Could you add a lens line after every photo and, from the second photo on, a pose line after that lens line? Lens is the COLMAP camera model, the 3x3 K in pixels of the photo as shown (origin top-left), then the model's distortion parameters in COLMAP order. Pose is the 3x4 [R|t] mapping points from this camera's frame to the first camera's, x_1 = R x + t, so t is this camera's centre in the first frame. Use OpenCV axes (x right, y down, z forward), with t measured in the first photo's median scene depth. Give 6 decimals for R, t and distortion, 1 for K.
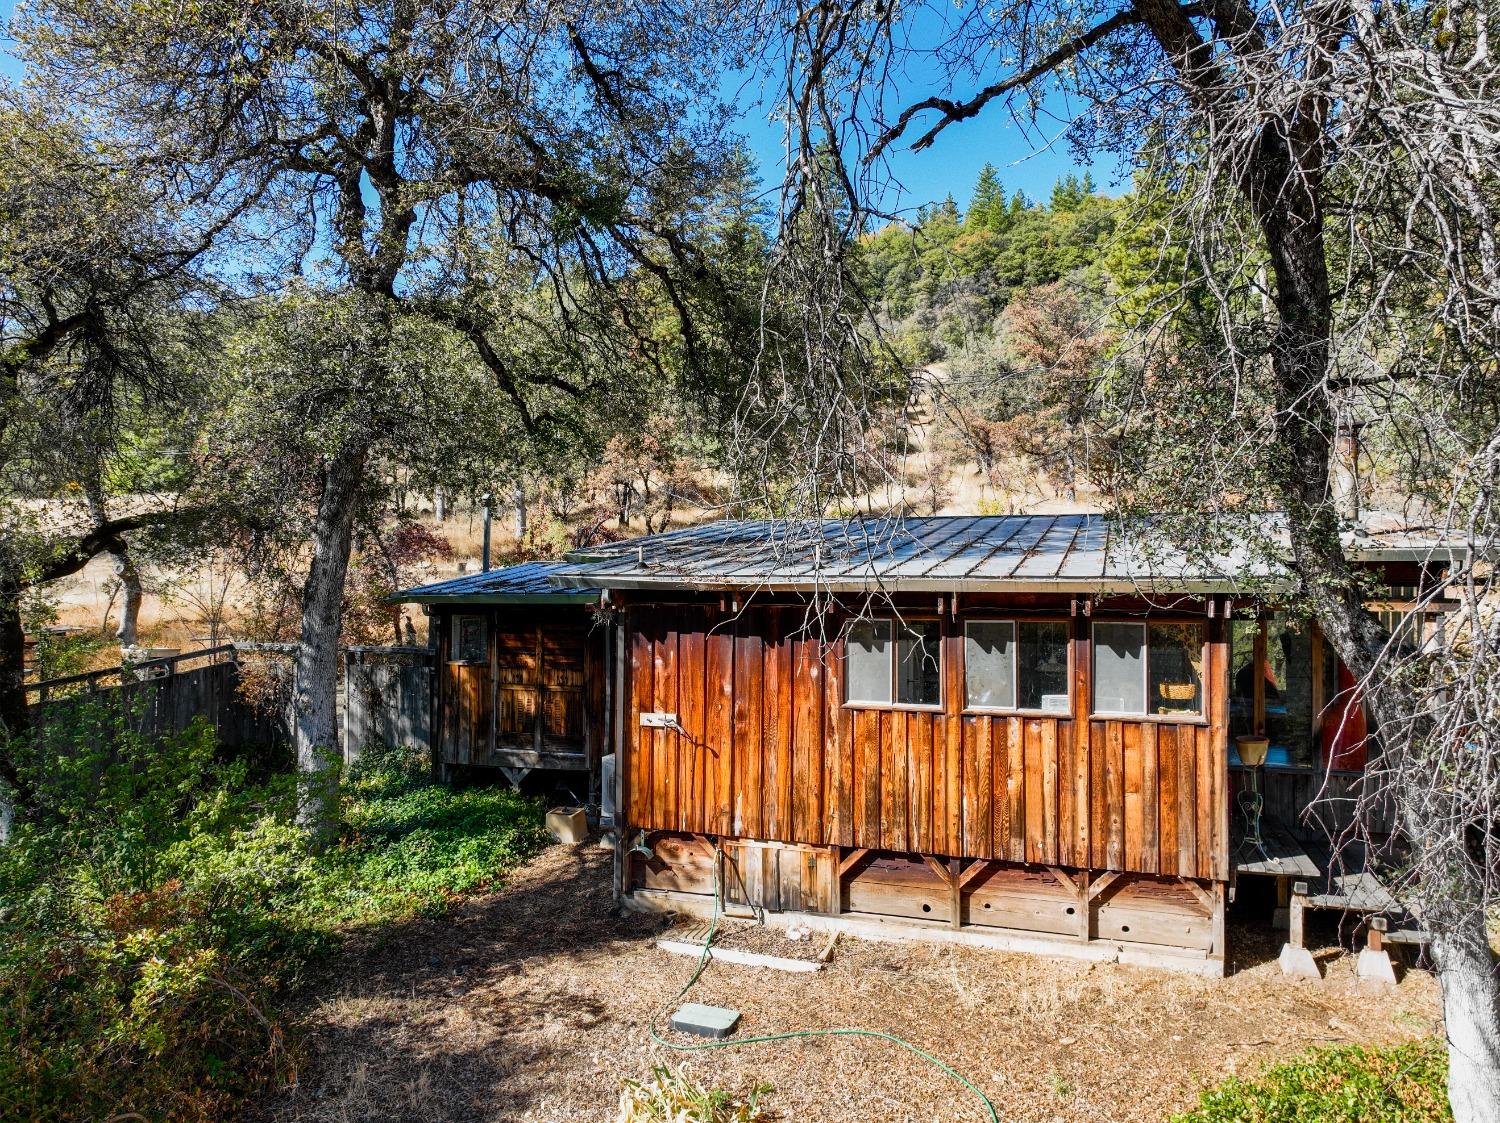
lens RADIAL K [[1063.6, 0, 749.0], [0, 1063.6, 564.8], [0, 0, 1]] dist [-0.000445, 0.016367]
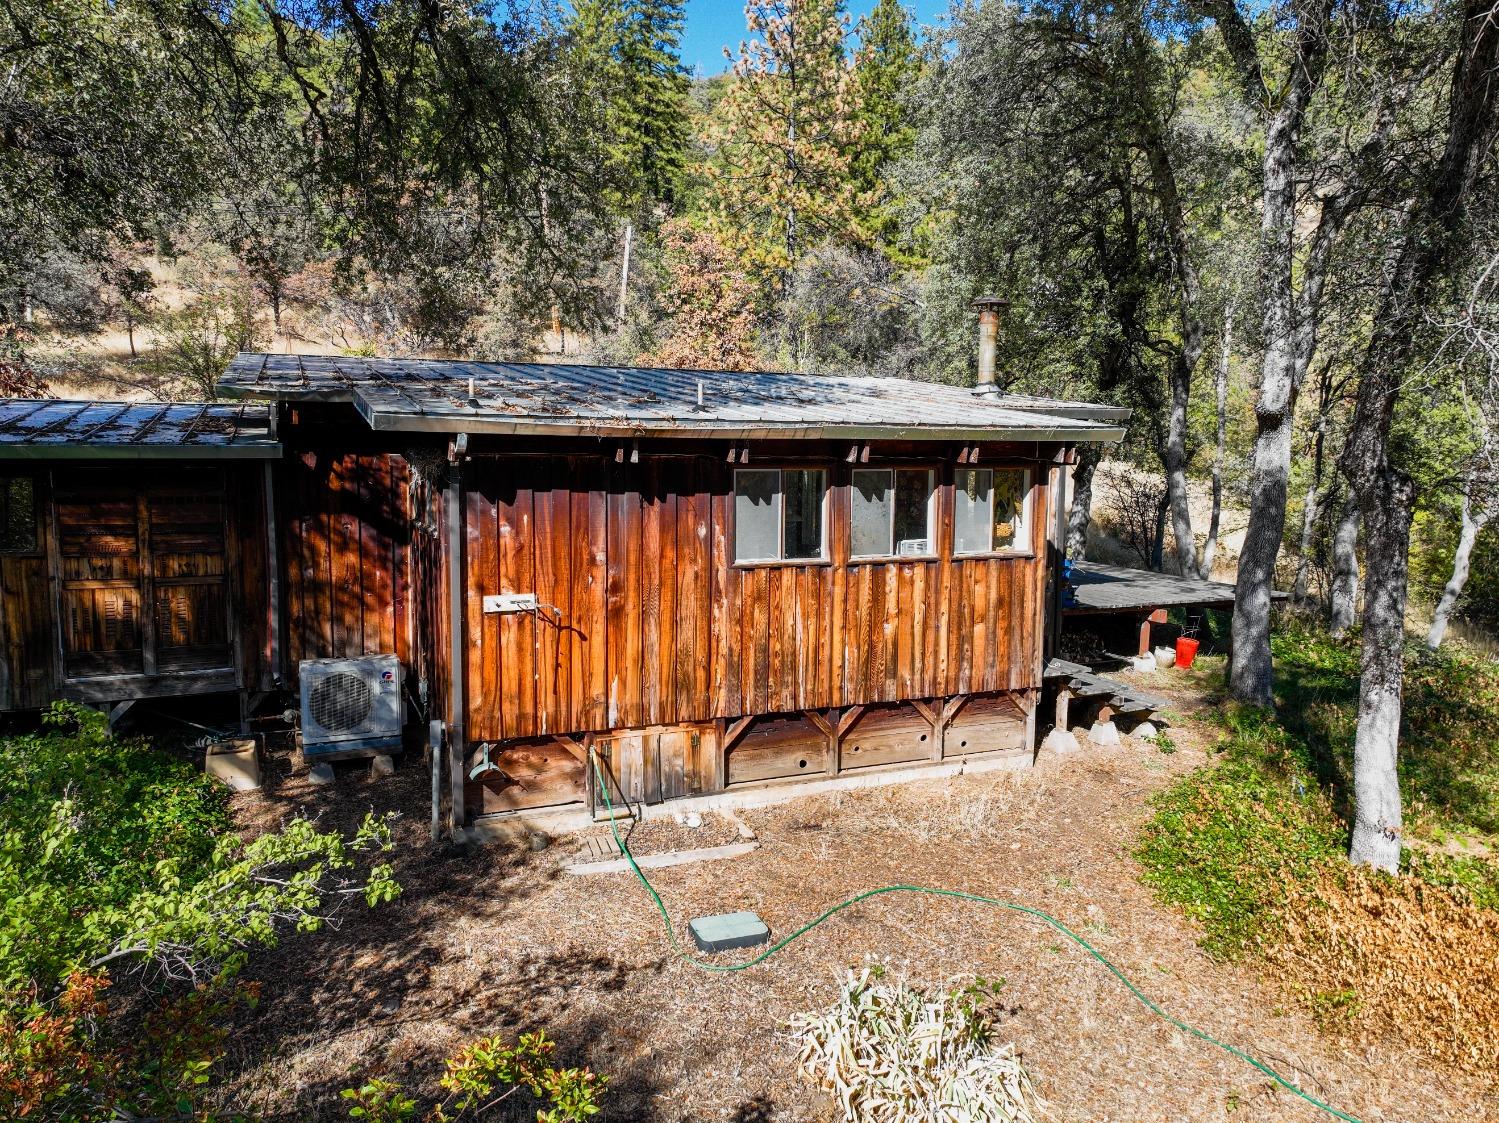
lens RADIAL K [[1062.9, 0, 759.1], [0, 1062.9, 559.0], [0, 0, 1]] dist [-0.000445, 0.016367]
pose [[0.739977, -0.069793, 0.669002, -0.503643], [-0.014448, 0.992723, 0.119546, 0.018395], [-0.672477, -0.098128, 0.733584, 0.324470]]
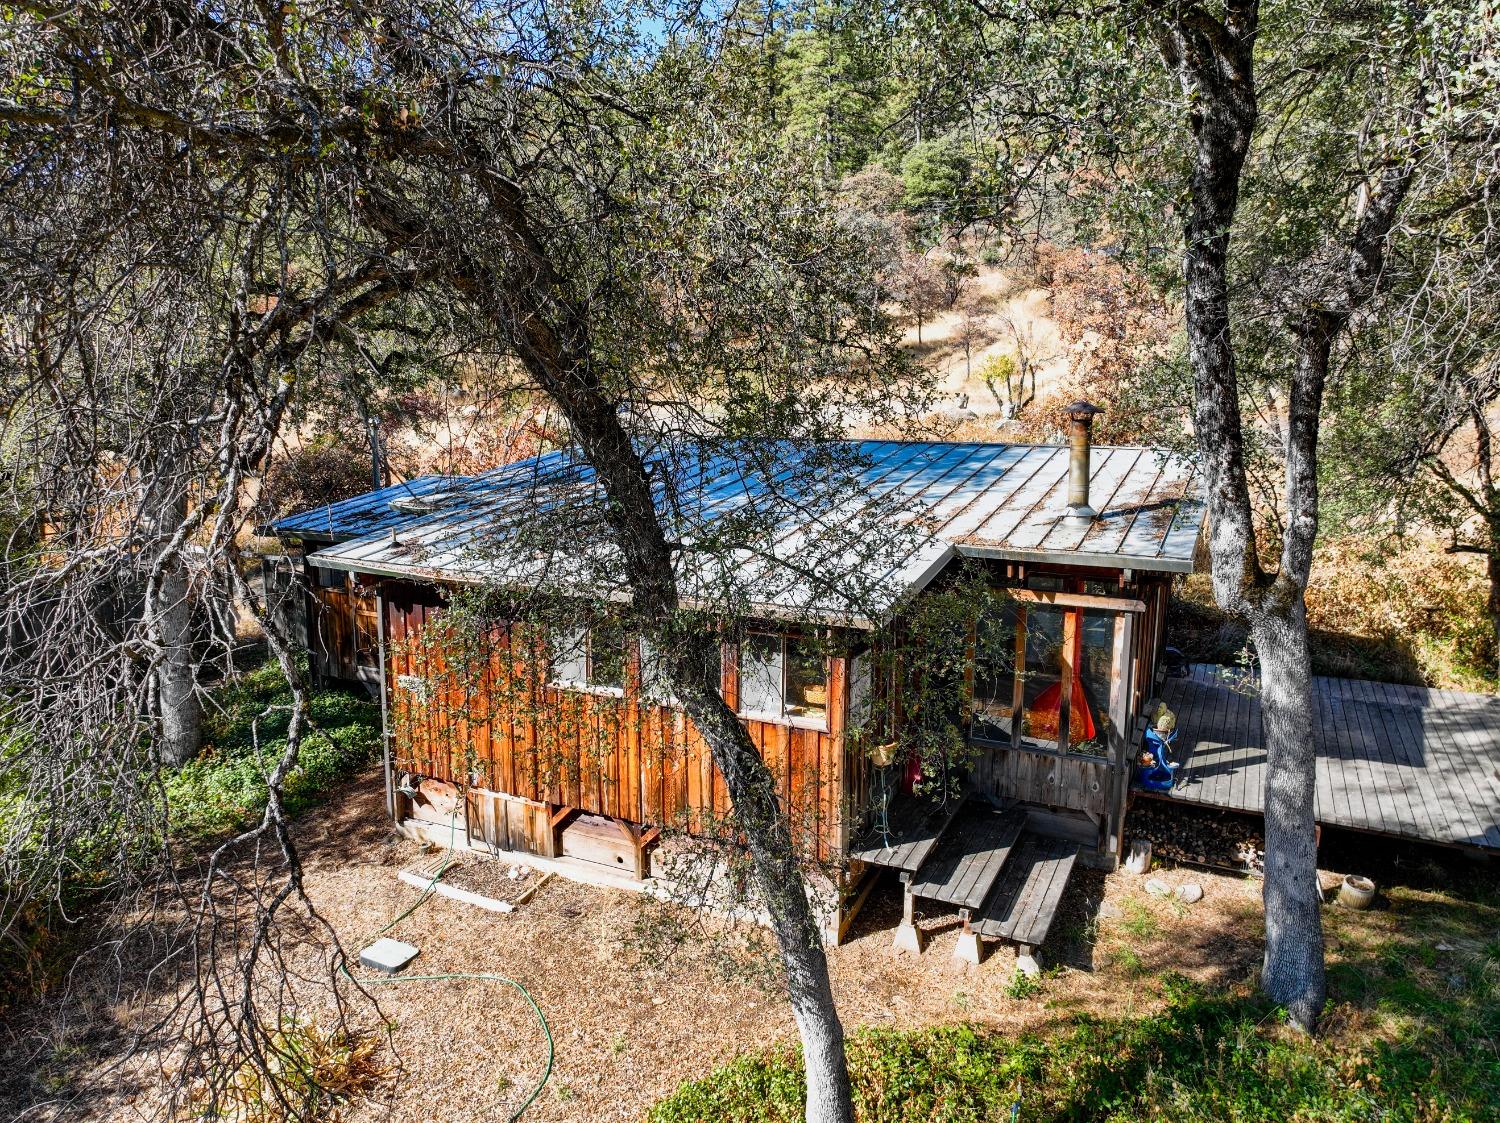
lens RADIAL K [[1063.6, 0, 757.6], [0, 1063.6, 556.5], [0, 0, 1]] dist [-0.000445, 0.016367]
pose [[0.992168, 0.022586, -0.122848, 0.443943], [0.000837, 0.982292, 0.187354, -0.210096], [0.124904, -0.185990, 0.974580, -0.034118]]
